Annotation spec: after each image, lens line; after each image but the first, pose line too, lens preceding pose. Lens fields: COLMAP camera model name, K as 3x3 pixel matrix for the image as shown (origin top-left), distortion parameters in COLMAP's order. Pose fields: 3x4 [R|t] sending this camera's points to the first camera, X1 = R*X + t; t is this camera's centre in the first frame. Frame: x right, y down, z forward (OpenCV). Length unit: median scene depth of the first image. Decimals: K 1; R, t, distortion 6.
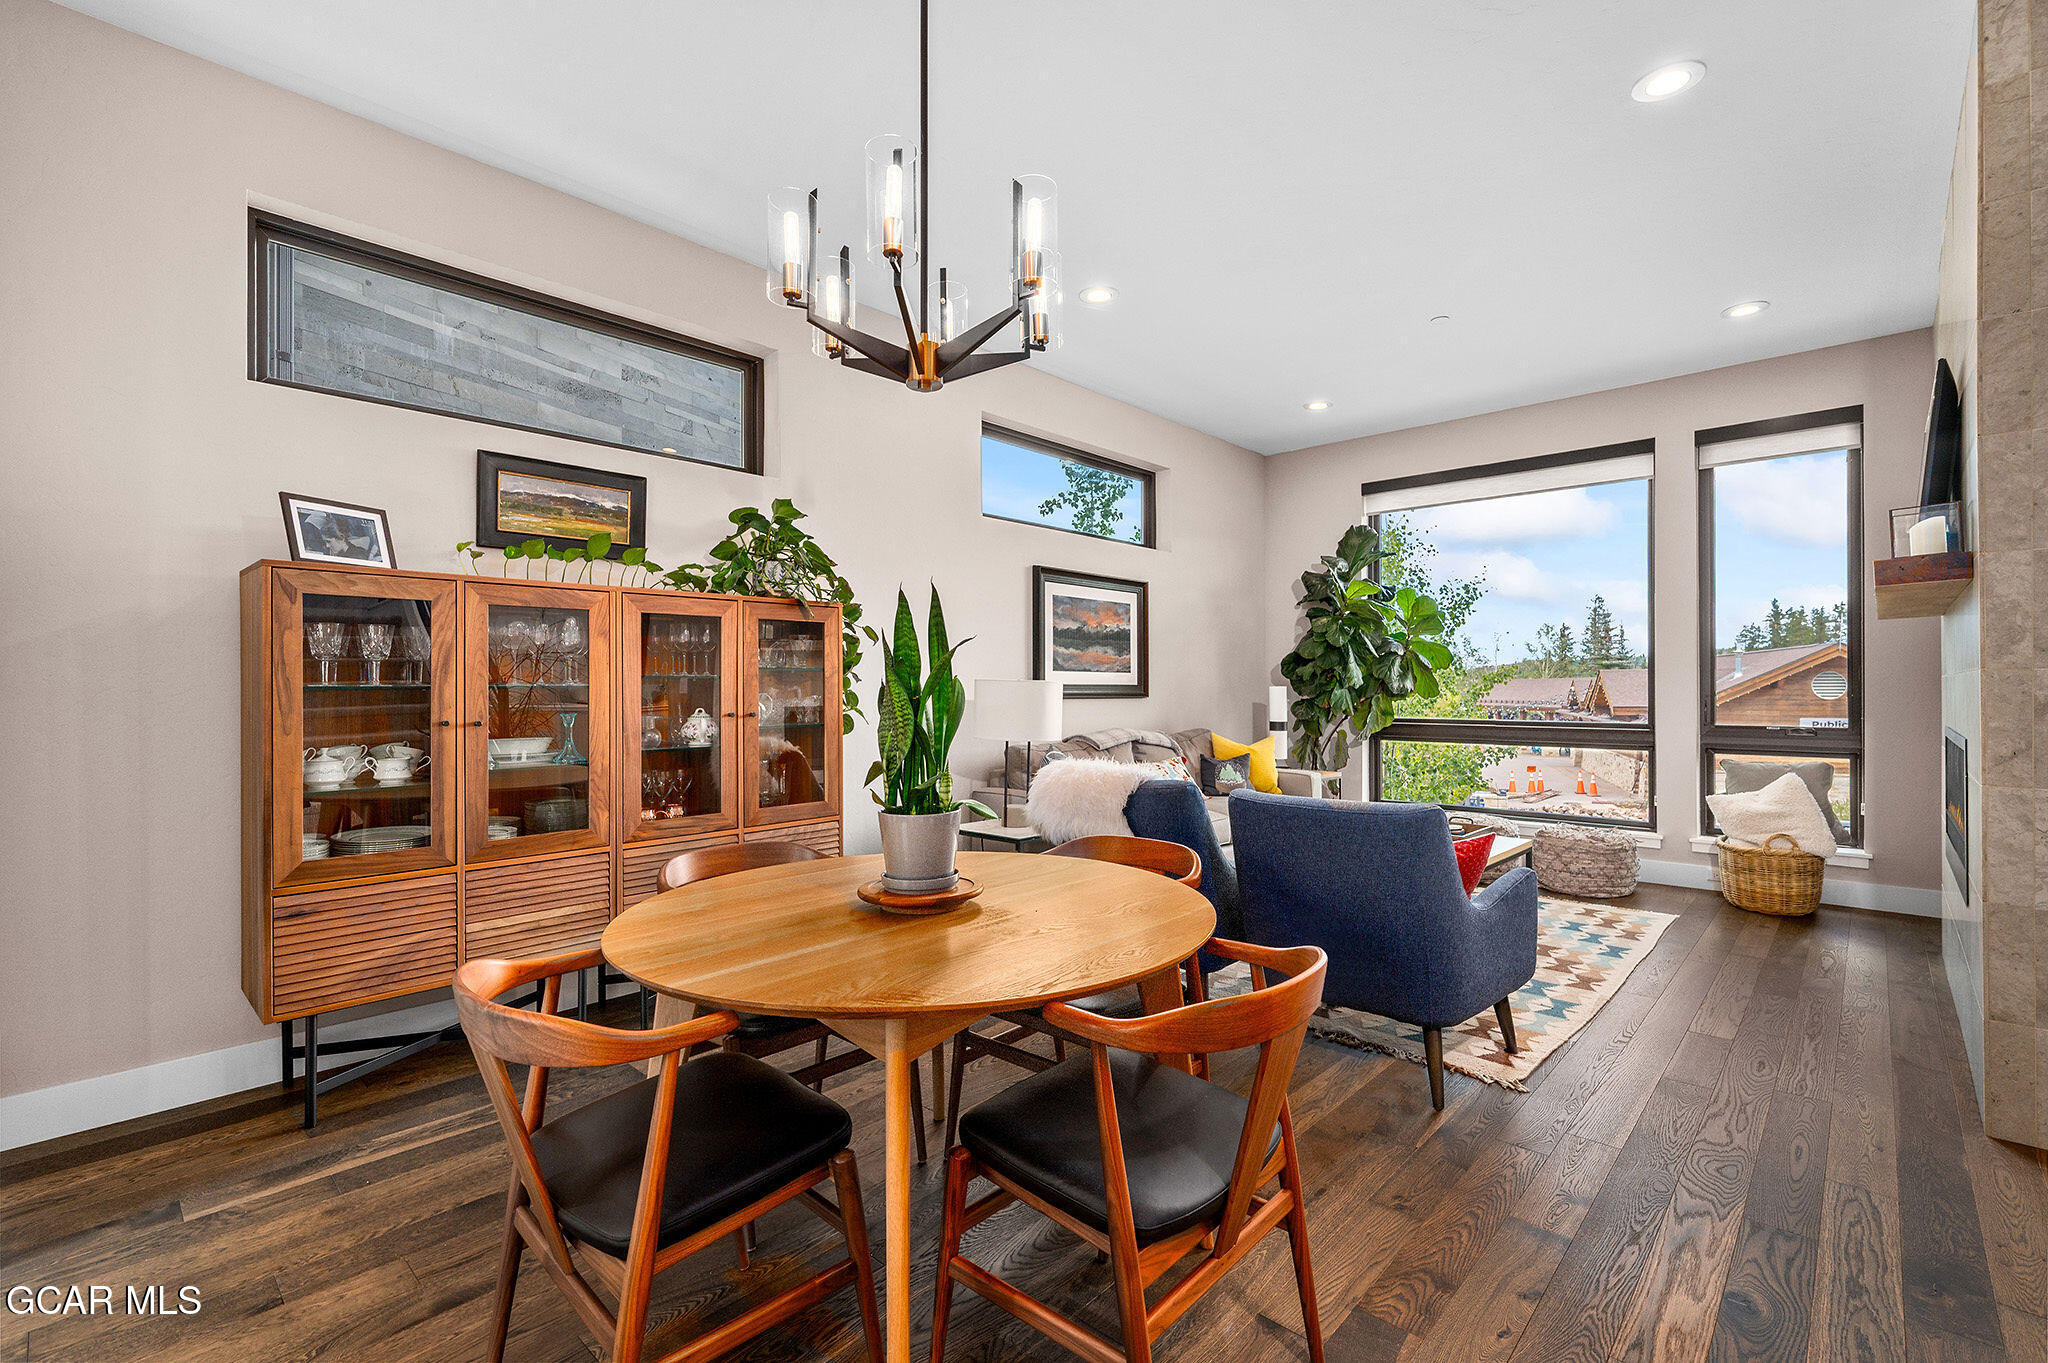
lens RADIAL K [[910.6, 0, 1024.0], [0, 910.6, 681.5], [0, 0, 1]] dist [-0.000575, -0.000251]
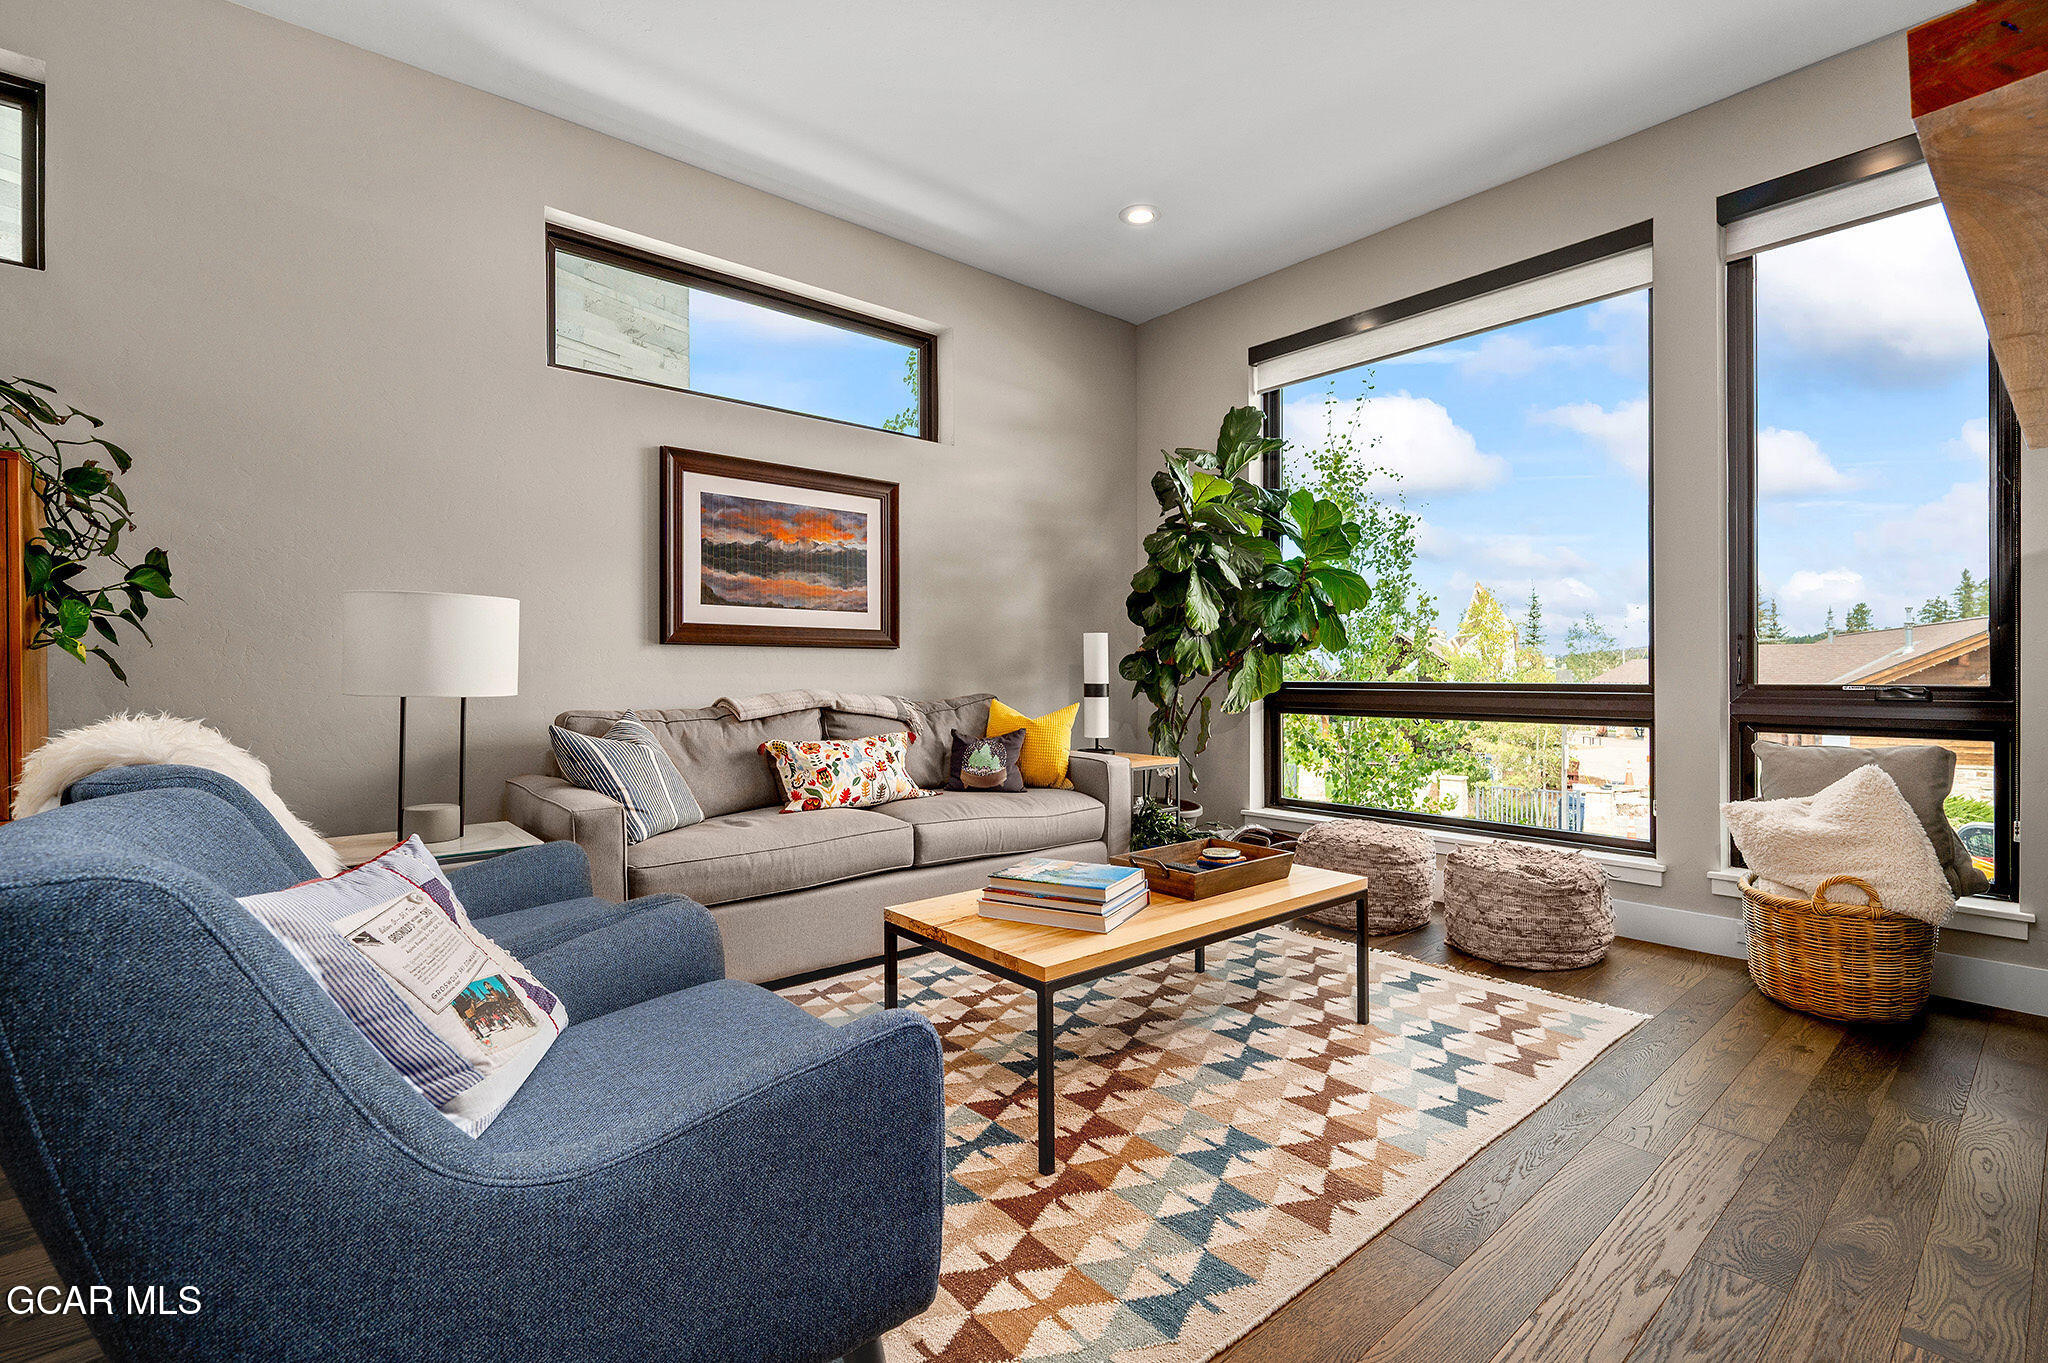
lens RADIAL K [[922.3, 0, 1021.5], [0, 922.3, 672.6], [0, 0, 1]] dist [-0.001915, -0.000186]
pose [[0.994013, -0.000640, -0.109259, 0.344481], [0.001485, 0.999970, 0.007658, 0.034379], [0.109251, -0.007774, 0.993984, 0.342113]]
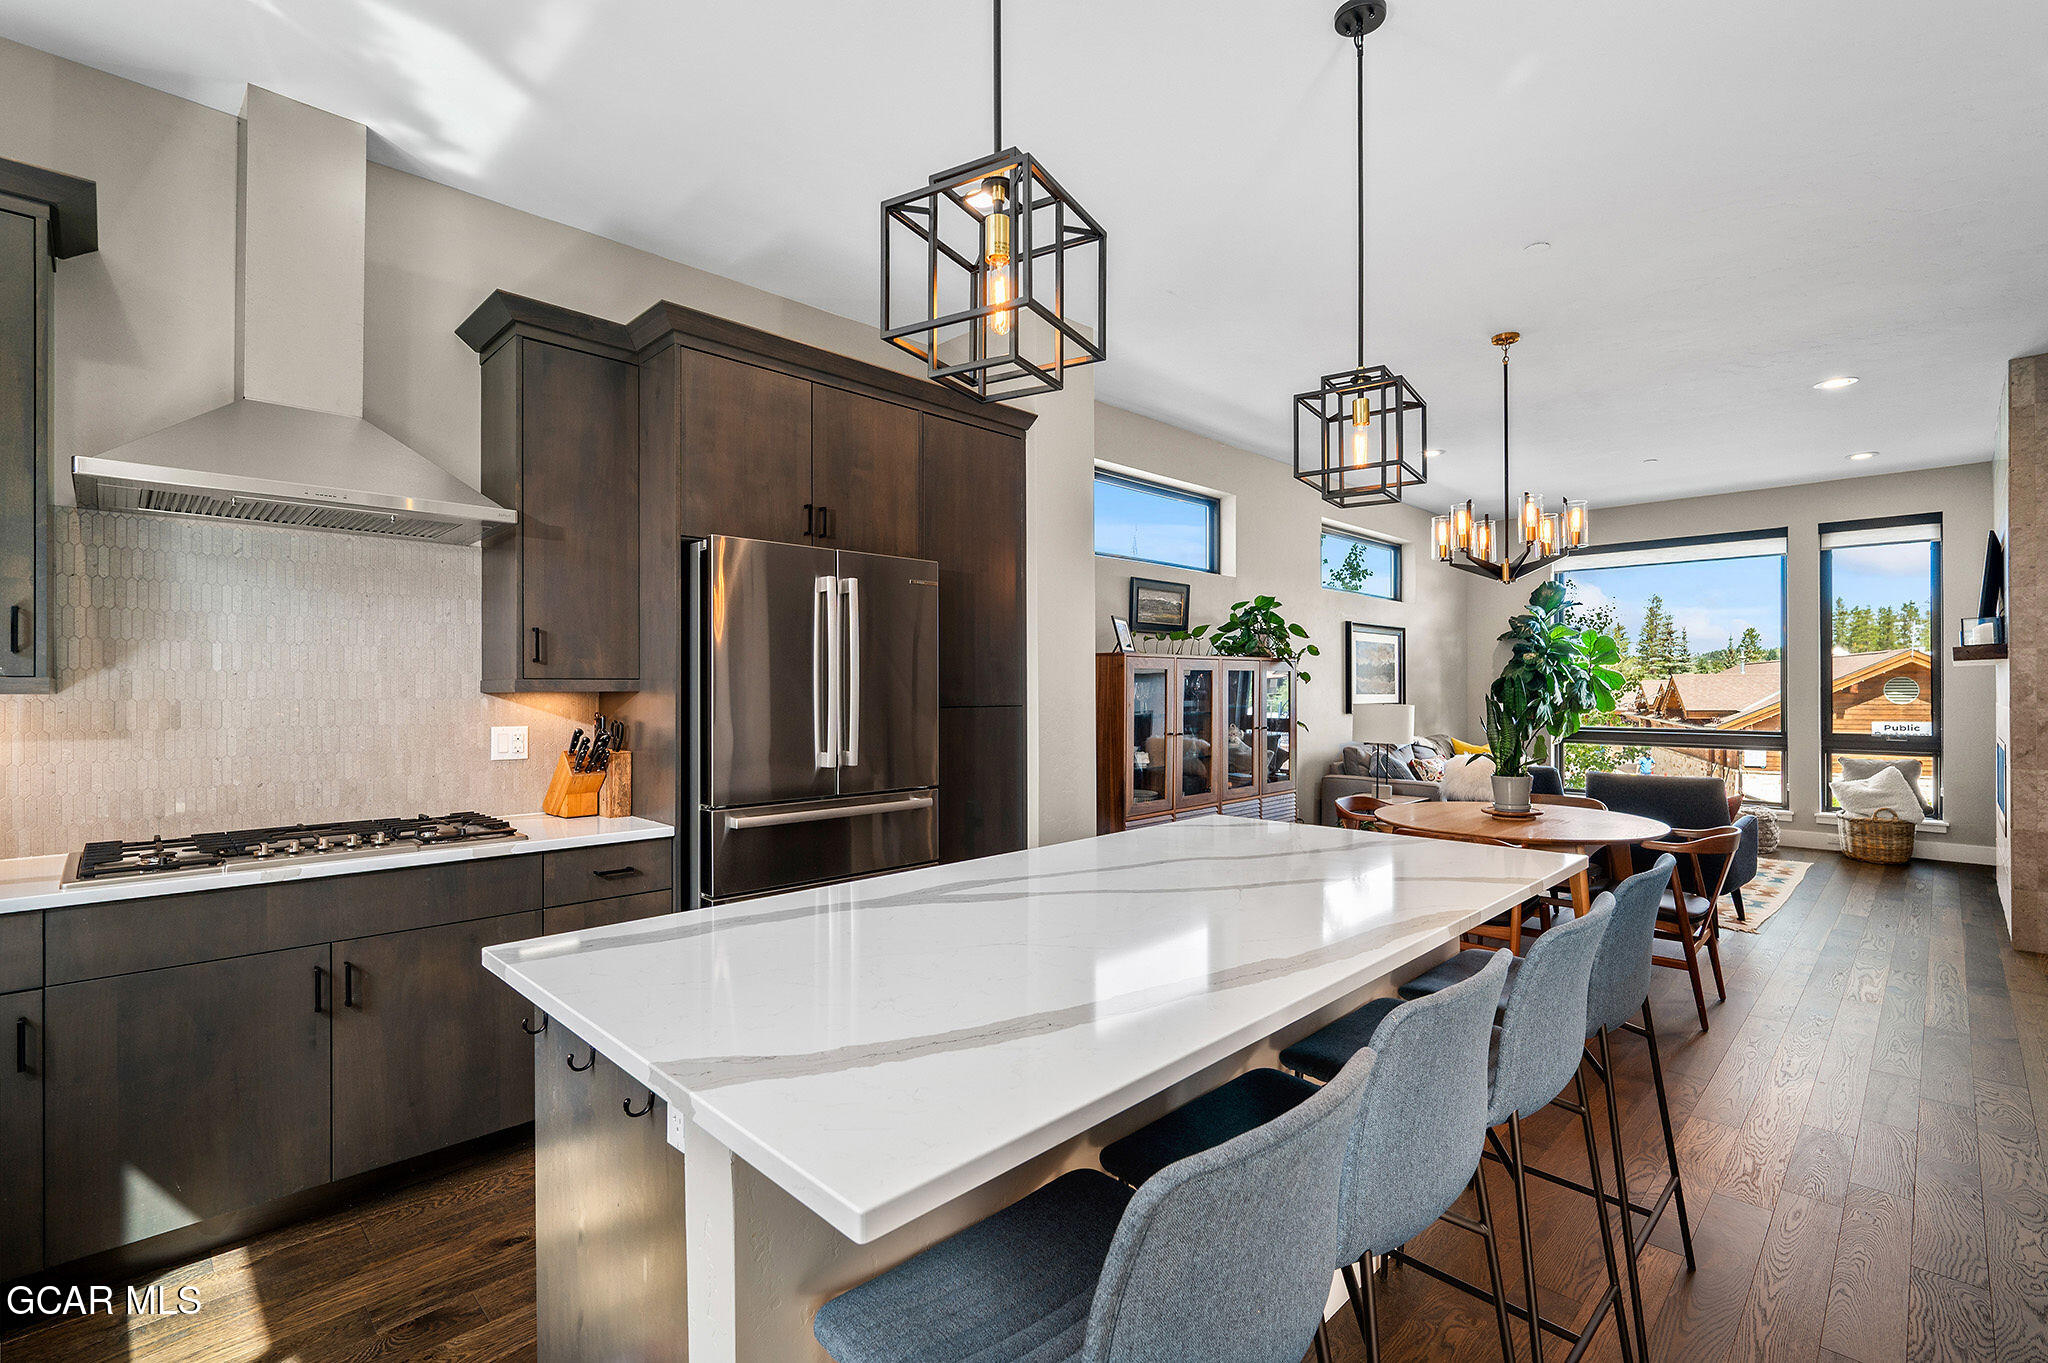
lens RADIAL K [[926.5, 0, 1024.0], [0, 926.5, 681.5], [0, 0, 1]] dist [-0.002441, -0.000164]
pose [[0.999493, 0.000494, -0.031831, -0.440944], [-0.000487, 1.000000, 0.000225, -0.031600], [0.031831, -0.000210, 0.999493, -0.462937]]
